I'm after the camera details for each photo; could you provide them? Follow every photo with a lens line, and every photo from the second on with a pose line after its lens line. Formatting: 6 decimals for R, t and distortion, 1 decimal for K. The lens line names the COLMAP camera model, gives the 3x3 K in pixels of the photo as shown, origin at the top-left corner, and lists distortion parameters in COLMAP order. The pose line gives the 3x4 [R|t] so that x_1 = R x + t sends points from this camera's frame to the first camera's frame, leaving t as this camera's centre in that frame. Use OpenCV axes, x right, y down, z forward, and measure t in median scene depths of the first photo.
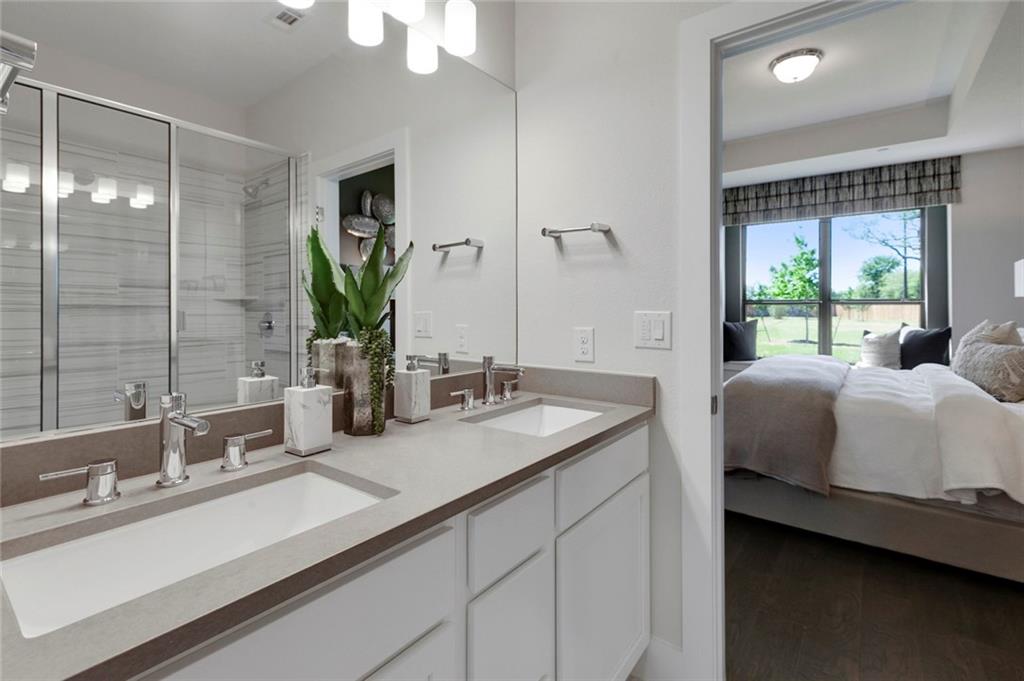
lens RADIAL K [[471.8, 0, 499.1], [0, 471.8, 304.5], [0, 0, 1]] dist [0.001585, -0.000454]
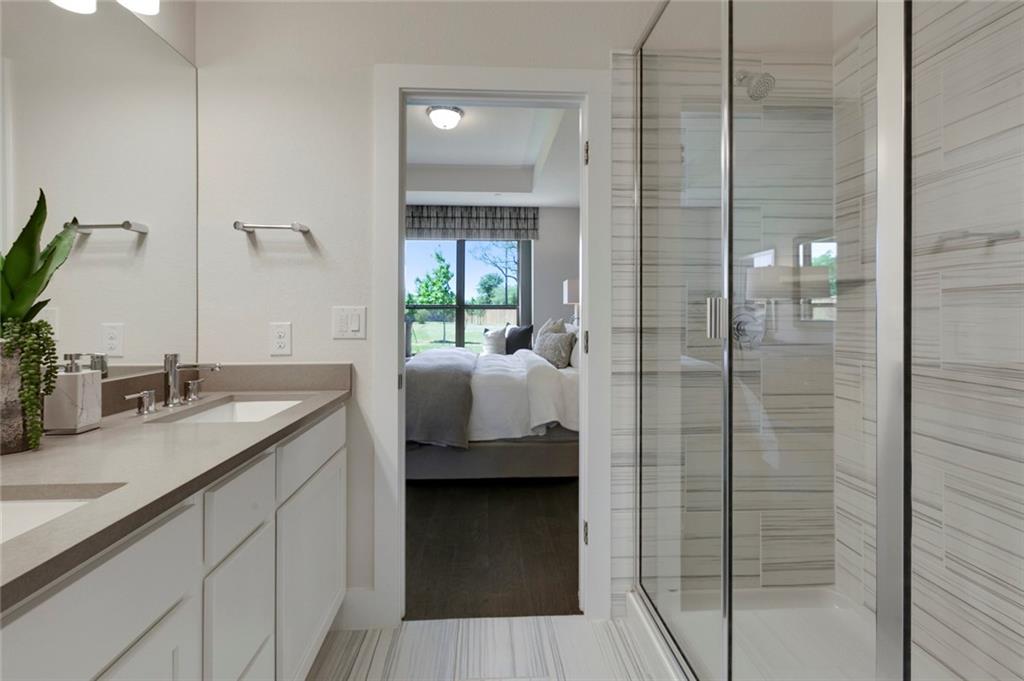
lens RADIAL K [[471.8, 0, 499.1], [0, 471.8, 304.5], [0, 0, 1]] dist [0.001585, -0.000454]
pose [[0.767150, 0.016845, 0.641247, -0.103804], [-0.008861, 0.999838, -0.015663, 0.019229], [-0.641407, 0.006334, 0.767175, -0.088656]]
